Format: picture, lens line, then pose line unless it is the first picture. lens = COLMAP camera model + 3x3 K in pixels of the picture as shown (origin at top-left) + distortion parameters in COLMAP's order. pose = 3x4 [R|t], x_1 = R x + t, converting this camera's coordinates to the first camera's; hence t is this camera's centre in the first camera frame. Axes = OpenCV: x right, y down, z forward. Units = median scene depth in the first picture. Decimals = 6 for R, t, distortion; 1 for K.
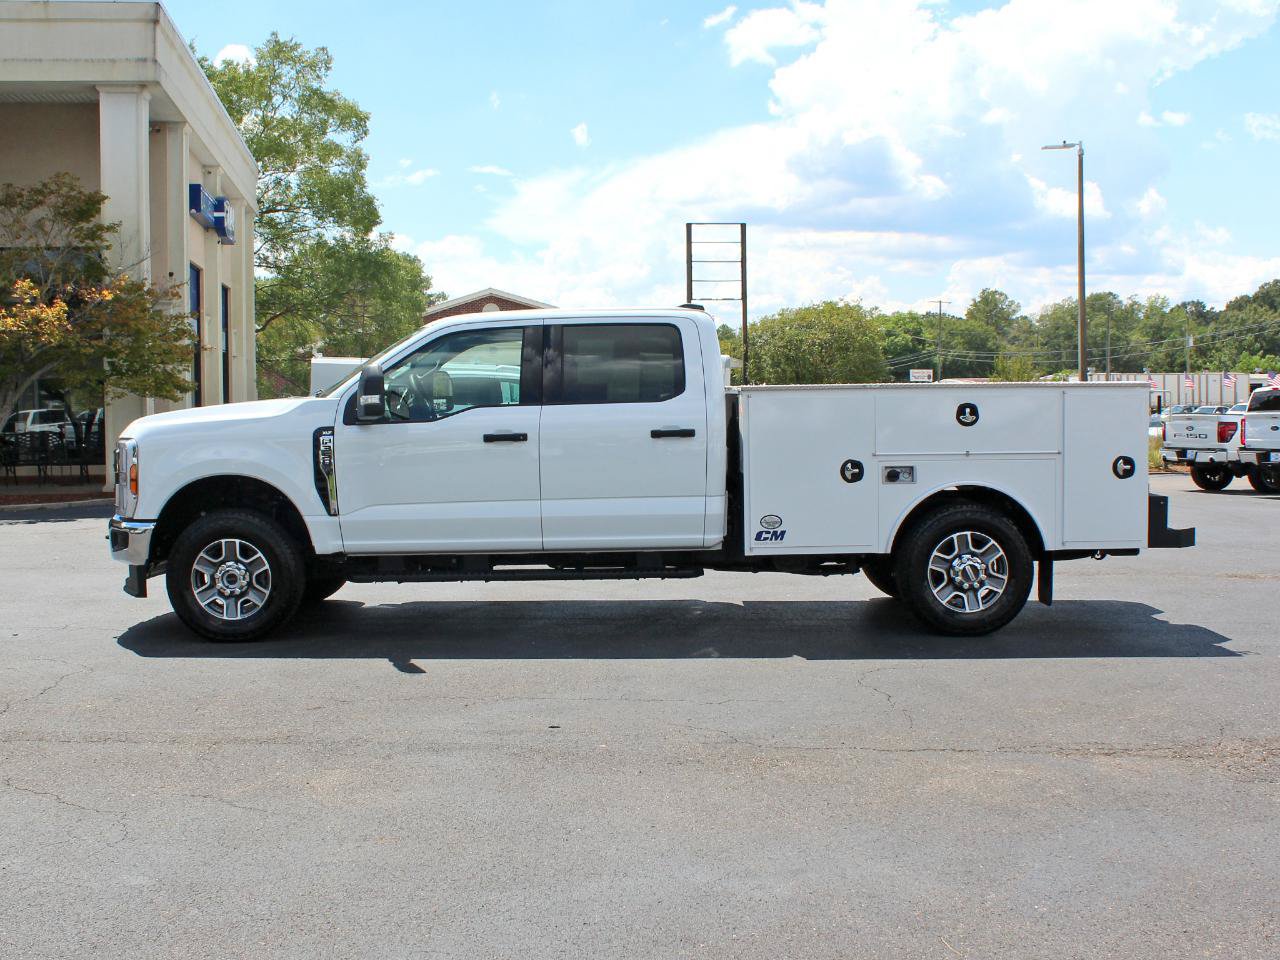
lens RADIAL K [[1452.0, 0, 600.6], [0, 1452.0, 474.8], [0, 0, 1]] dist [-0.171249, 0.158667]
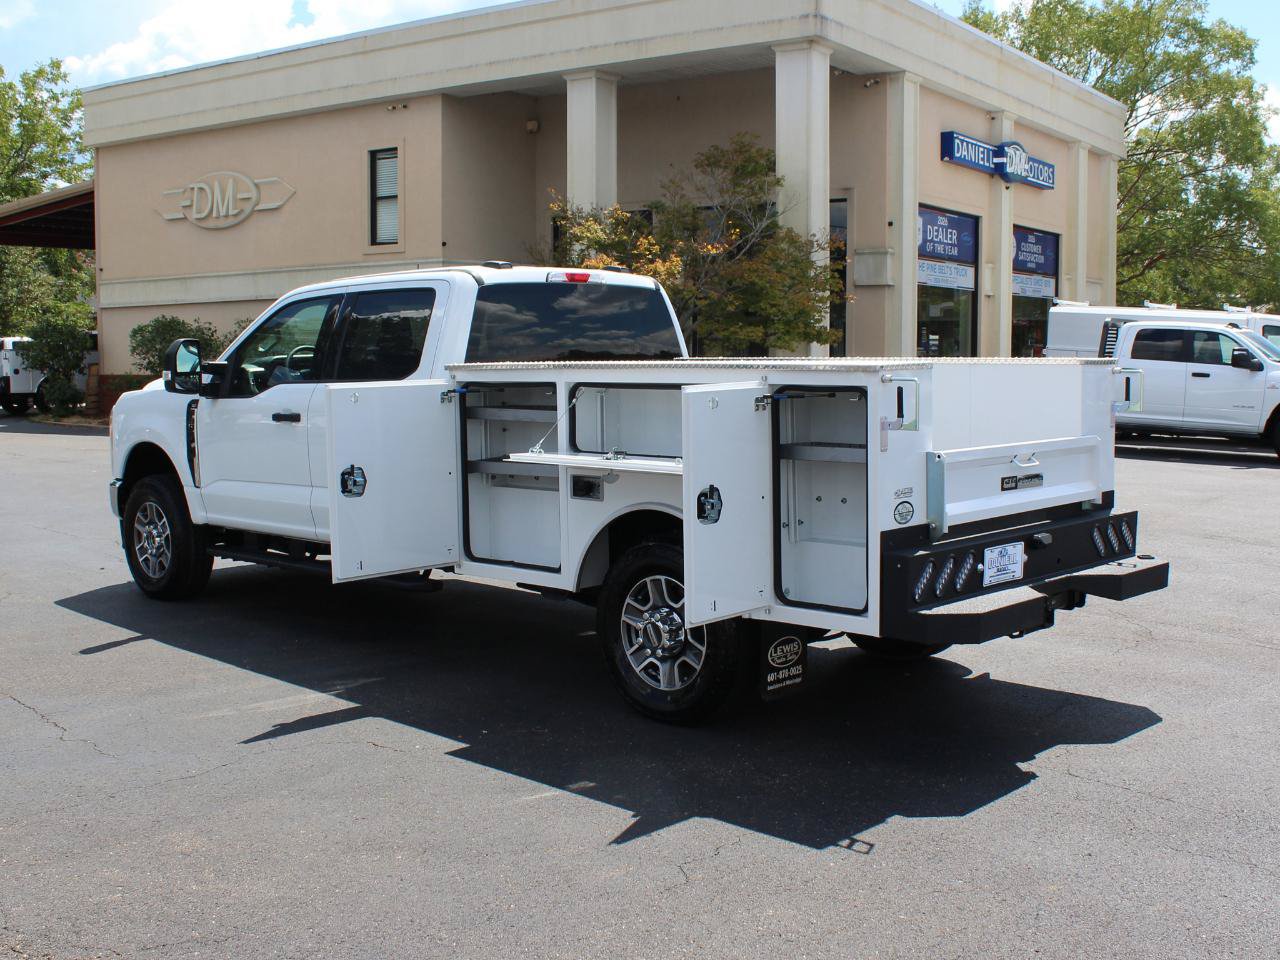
lens RADIAL K [[1384.4, 0, 703.0], [0, 1384.4, 485.4], [0, 0, 1]] dist [-0.174150, 0.155225]
pose [[0.773566, 0.070278, -0.629807, 0.685606], [-0.035772, 0.997090, 0.067324, -0.049968], [0.632706, -0.029550, 0.773828, 0.486685]]
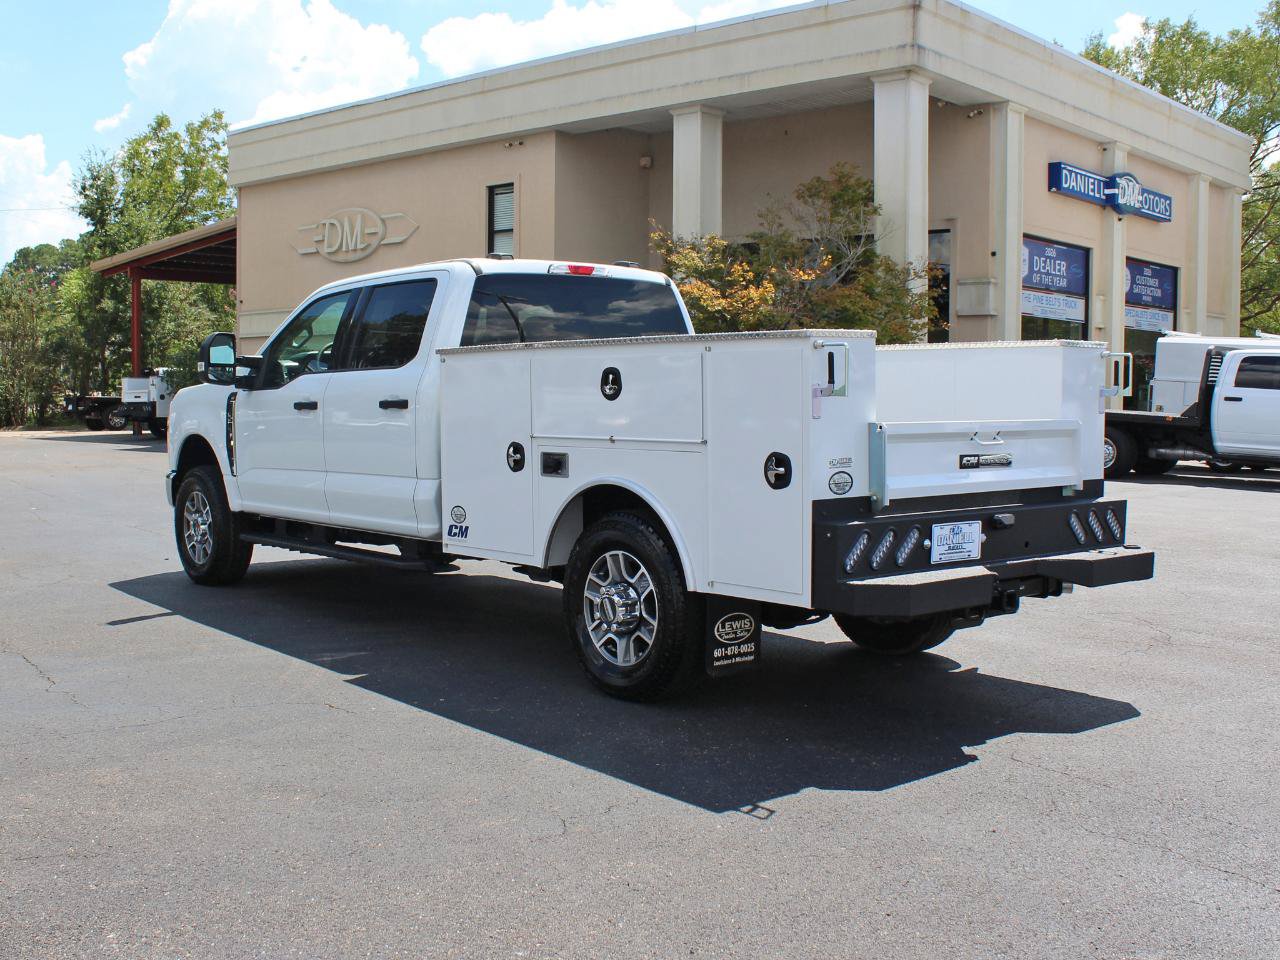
lens RADIAL K [[1361.2, 0, 660.3], [0, 1361.2, 480.2], [0, 0, 1]] dist [-0.177106, 0.178891]
pose [[0.681233, 0.059314, -0.729660, 0.745339], [-0.044728, 0.998222, 0.039387, -0.021756], [0.730699, 0.005804, 0.682675, 0.553614]]
